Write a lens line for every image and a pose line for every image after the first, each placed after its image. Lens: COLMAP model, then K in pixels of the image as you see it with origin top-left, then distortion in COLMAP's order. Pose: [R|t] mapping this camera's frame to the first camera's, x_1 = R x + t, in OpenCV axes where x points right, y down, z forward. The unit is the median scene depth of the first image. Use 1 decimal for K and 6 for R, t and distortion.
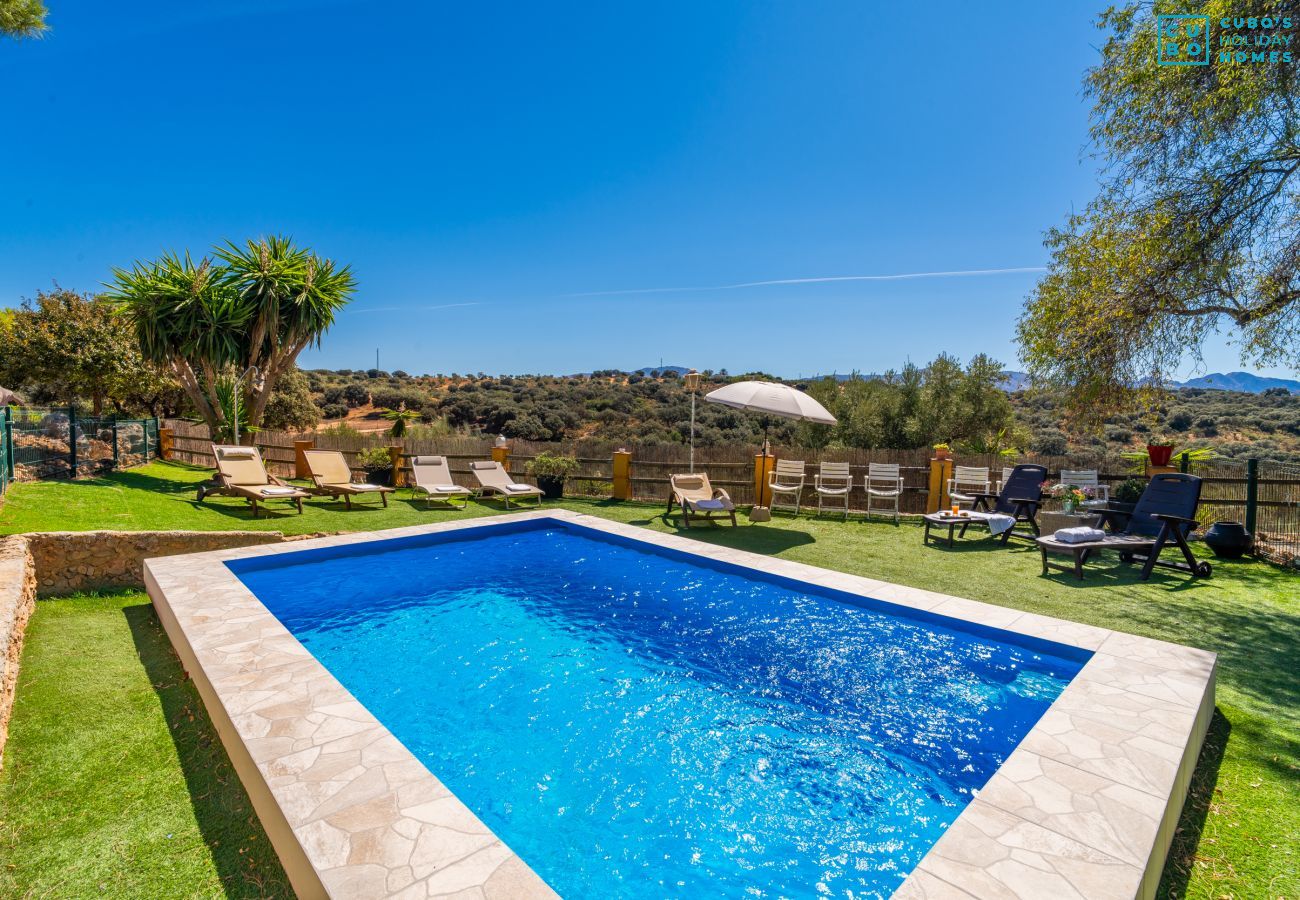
lens RADIAL K [[633.3, 0, 647.9], [0, 633.3, 446.2], [0, 0, 1]] dist [-0.027734, 0.016656]
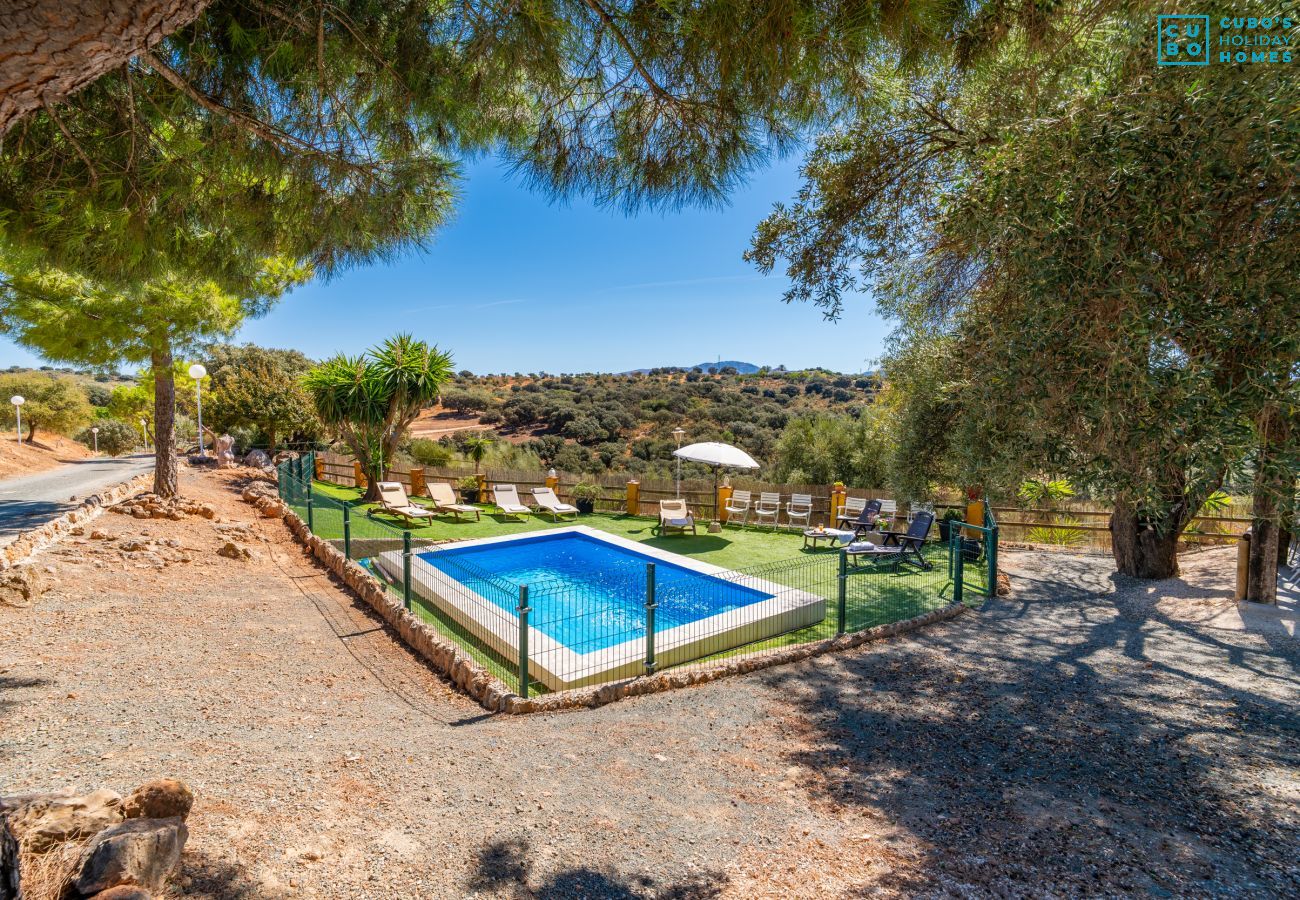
lens RADIAL K [[633.2, 0, 650.1], [0, 633.2, 445.8], [0, 0, 1]] dist [-0.026758, 0.016524]
pose [[0.995937, -0.001337, -0.090041, 0.052575], [0.001928, 0.999977, 0.006476, -0.033957], [0.090030, -0.006624, 0.995917, -0.182593]]
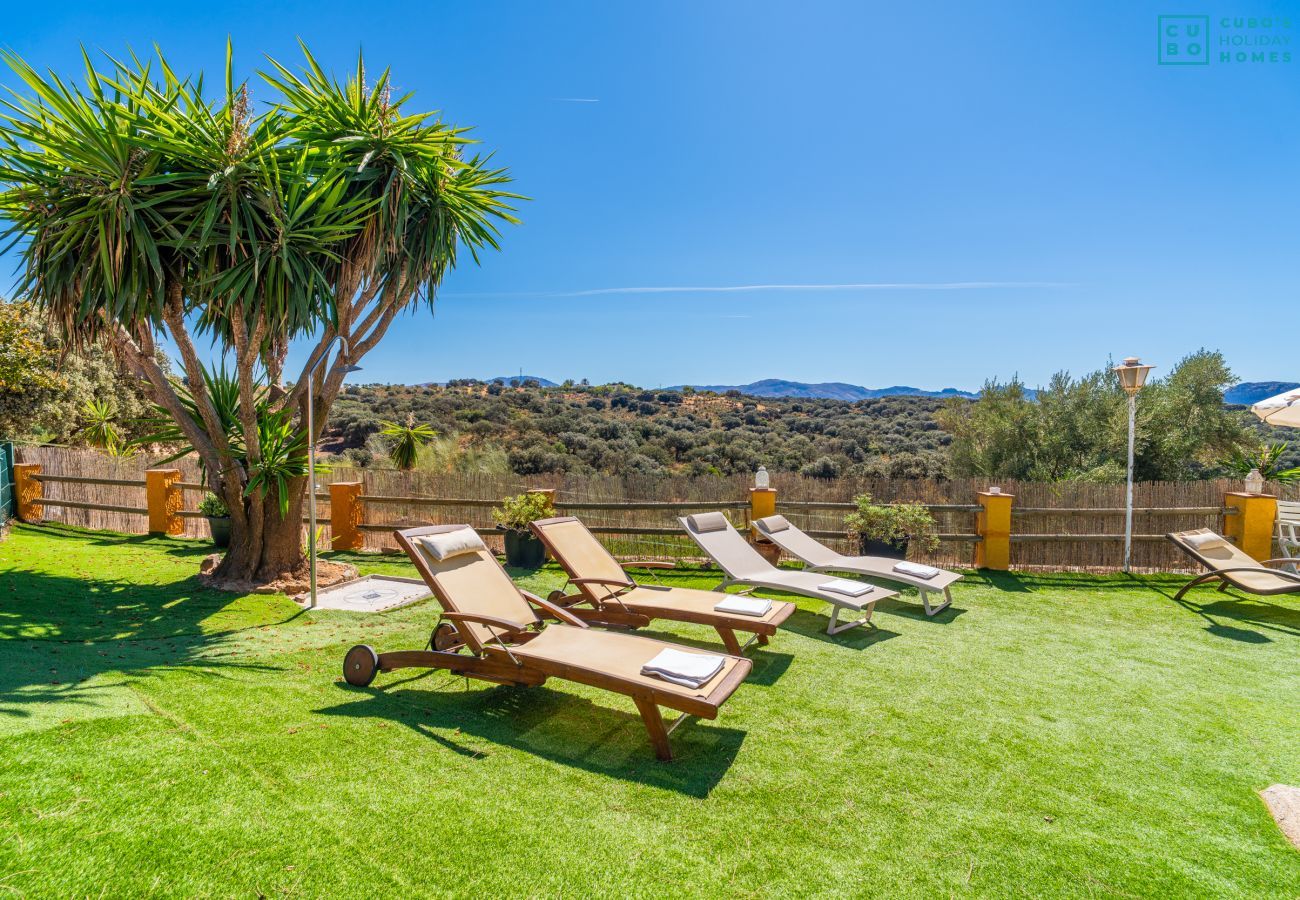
lens RADIAL K [[633.2, 0, 650.1], [0, 633.2, 445.8], [0, 0, 1]] dist [-0.026758, 0.016524]
pose [[0.973362, -0.016055, 0.228711, -0.202641], [0.019789, 0.999706, -0.014044, -0.013715], [-0.228418, 0.018196, 0.973393, 0.194241]]
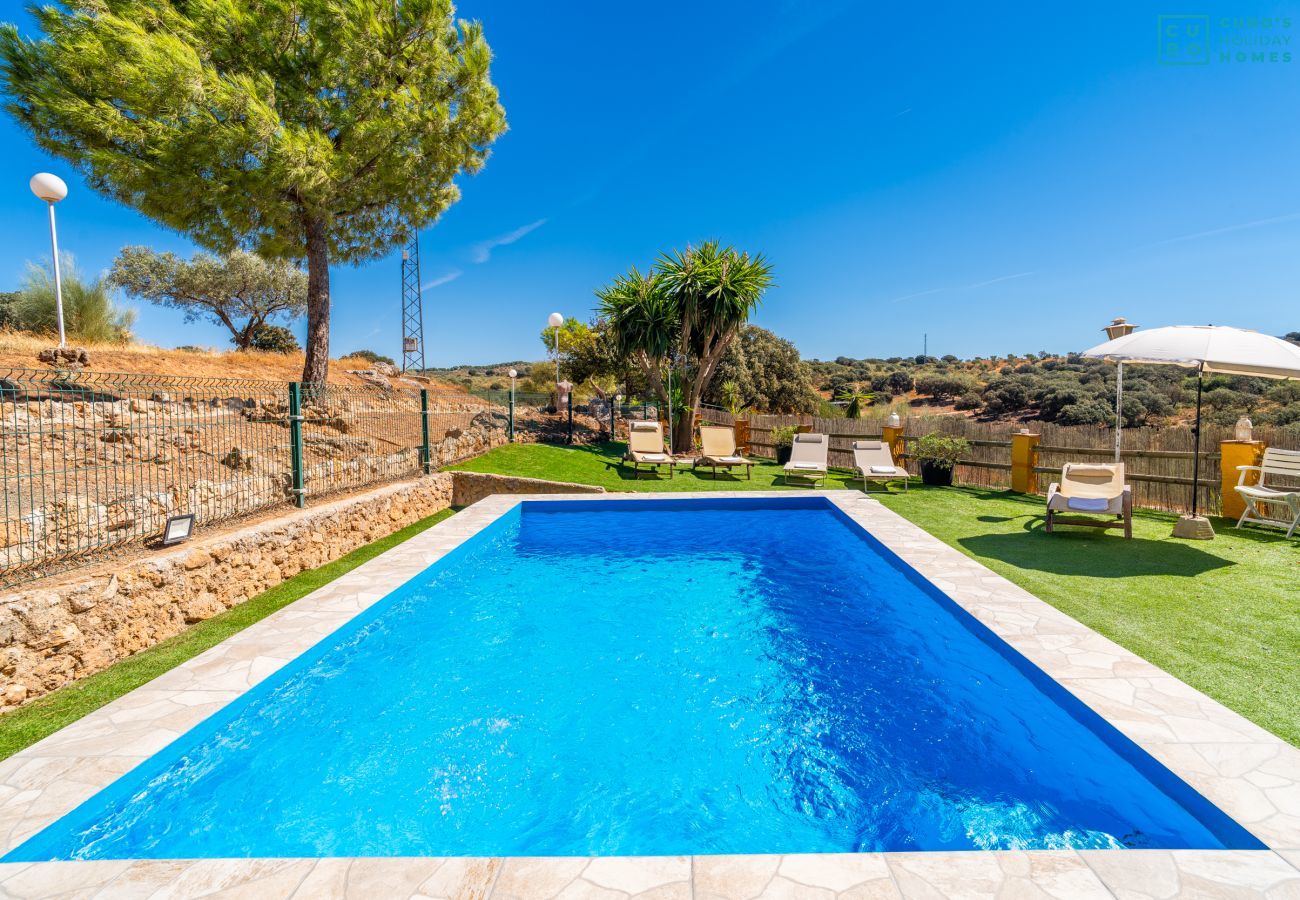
lens RADIAL K [[658.4, 0, 679.1], [0, 658.4, 422.4], [0, 0, 1]] dist [-0.000533, 0.000479]
pose [[0.719645, 0.006729, -0.694310, 0.088419], [-0.019280, 0.999761, -0.010294, 0.004943], [0.694074, 0.020795, 0.719603, 0.042116]]
